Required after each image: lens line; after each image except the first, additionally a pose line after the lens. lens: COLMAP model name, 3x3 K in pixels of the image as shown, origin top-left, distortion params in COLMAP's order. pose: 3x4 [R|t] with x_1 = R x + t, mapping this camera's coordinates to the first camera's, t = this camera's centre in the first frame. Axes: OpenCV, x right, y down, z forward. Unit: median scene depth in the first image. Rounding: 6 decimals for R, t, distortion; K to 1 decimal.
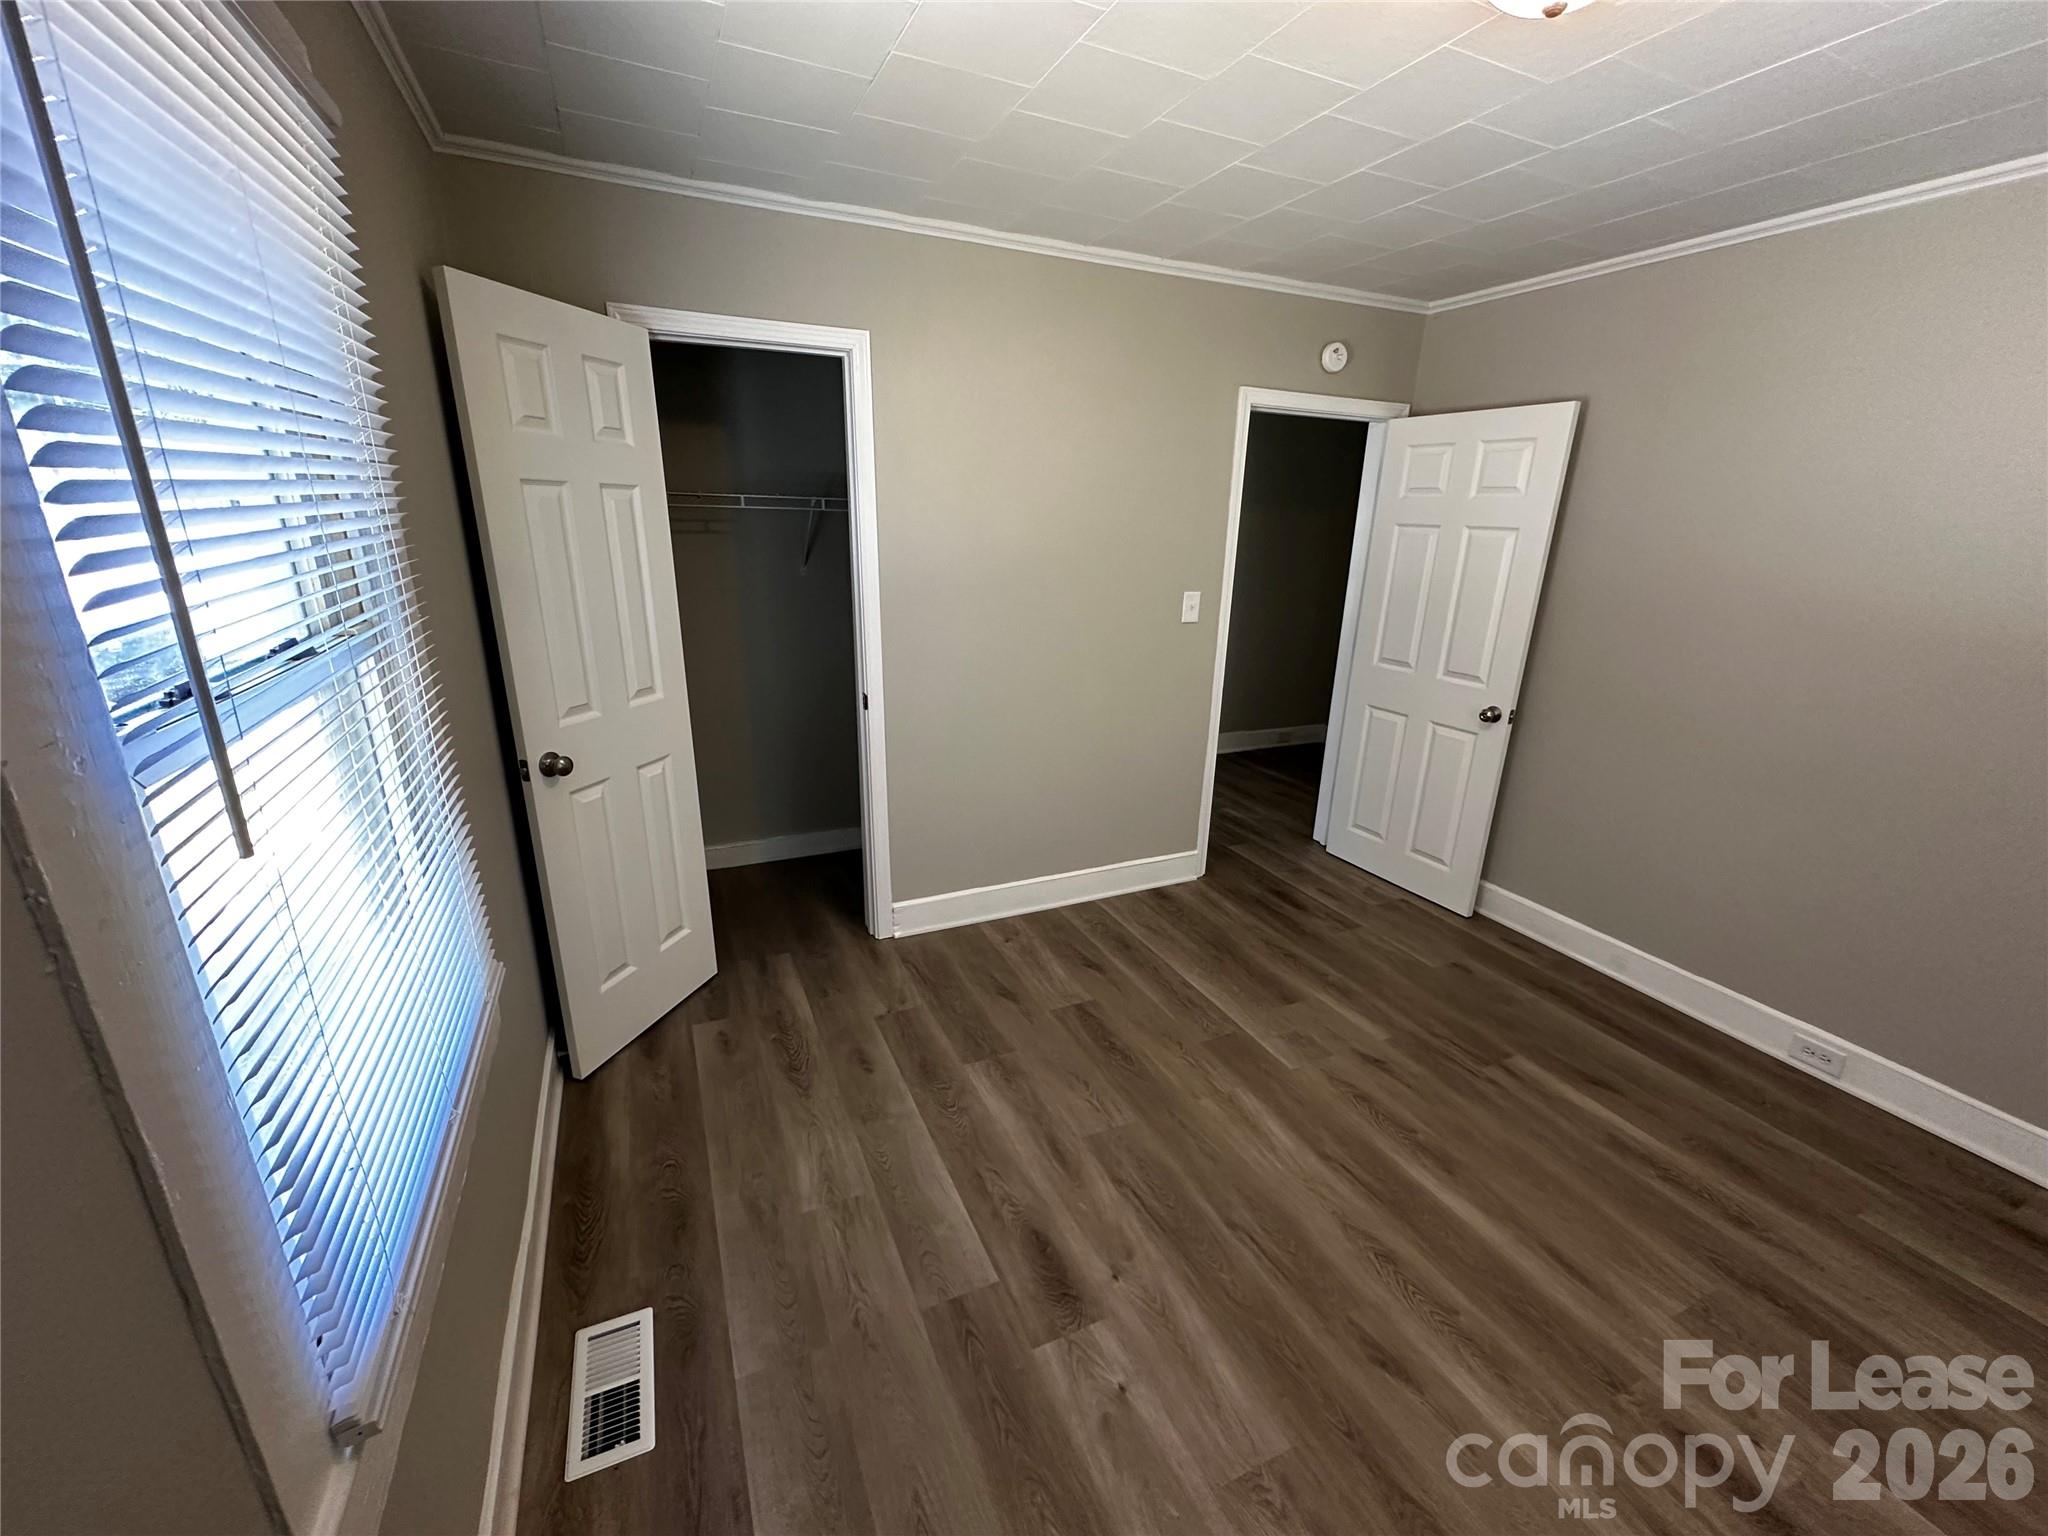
lens RADIAL K [[820.9, 0, 1026.1], [0, 820.9, 766.3], [0, 0, 1]] dist [-0.000057, 0.001699]
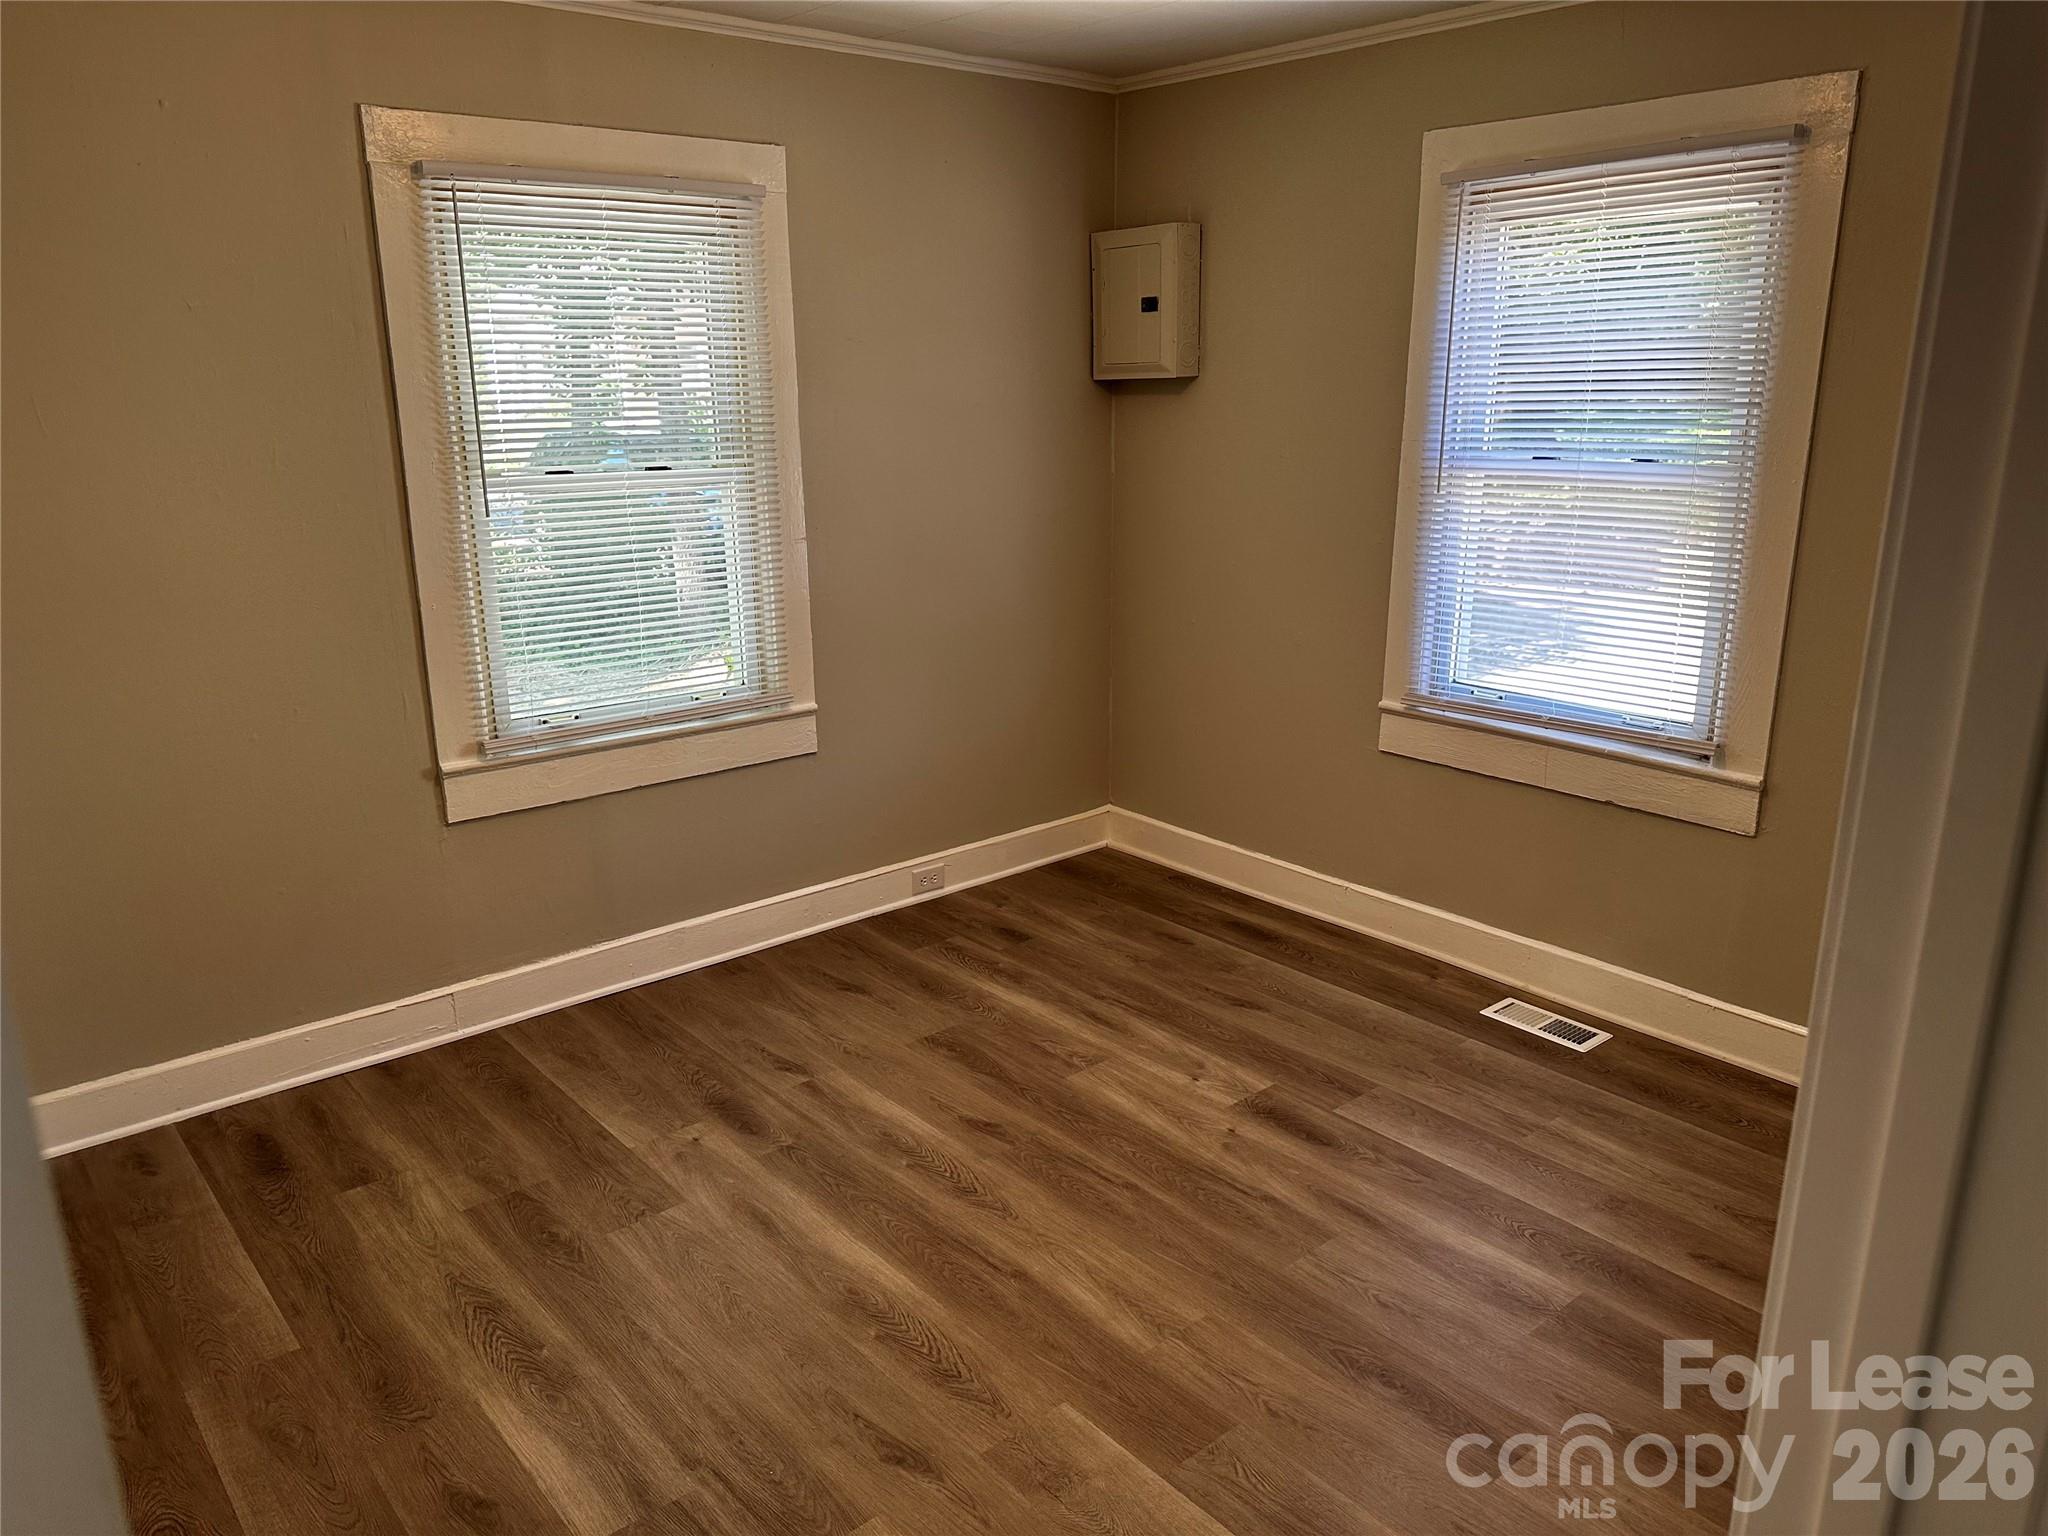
lens RADIAL K [[1421.1, 0, 1030.2], [0, 1421.1, 782.7], [0, 0, 1]] dist [0.053598, -0.065007]
pose [[-0.962700, 0.057387, -0.264414, 0.649774], [-0.096642, 0.839853, 0.534142, -0.539768], [0.252722, 0.539773, -0.802980, 1.743703]]
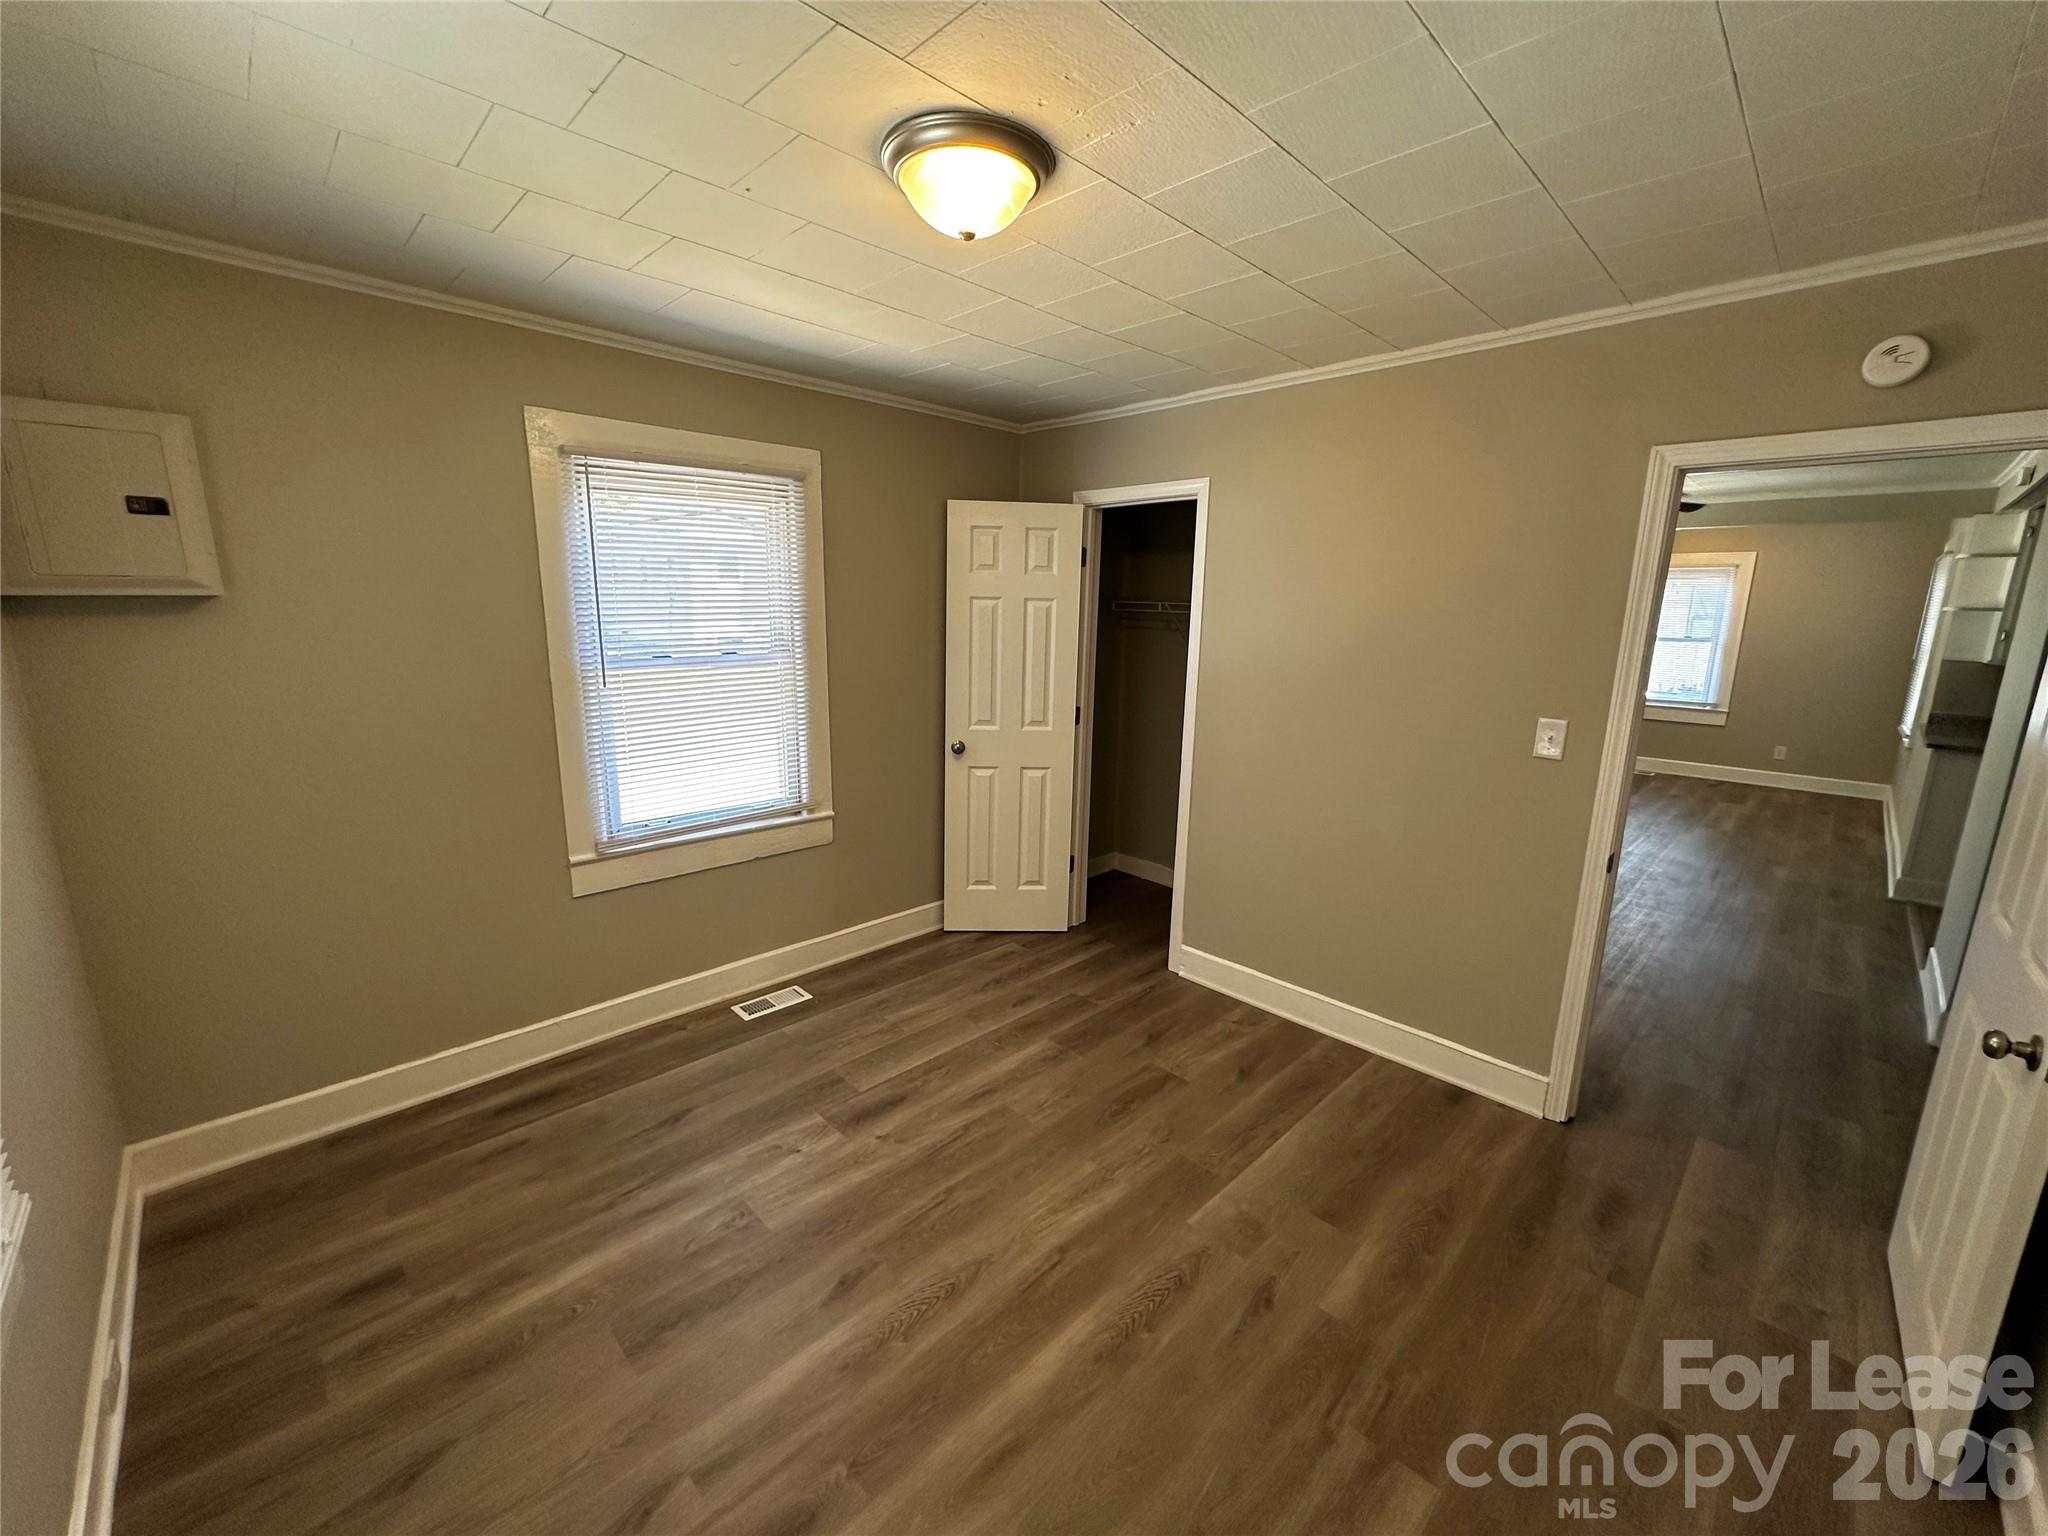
lens RADIAL K [[820.9, 0, 1021.9], [0, 820.9, 767.6], [0, 0, 1]] dist [-0.000057, 0.001699]
pose [[0.338515, 0.172485, -0.925017, 1.136915], [-0.289290, 0.954521, 0.072119, -0.127198], [0.895388, 0.243185, 0.373018, 0.444683]]
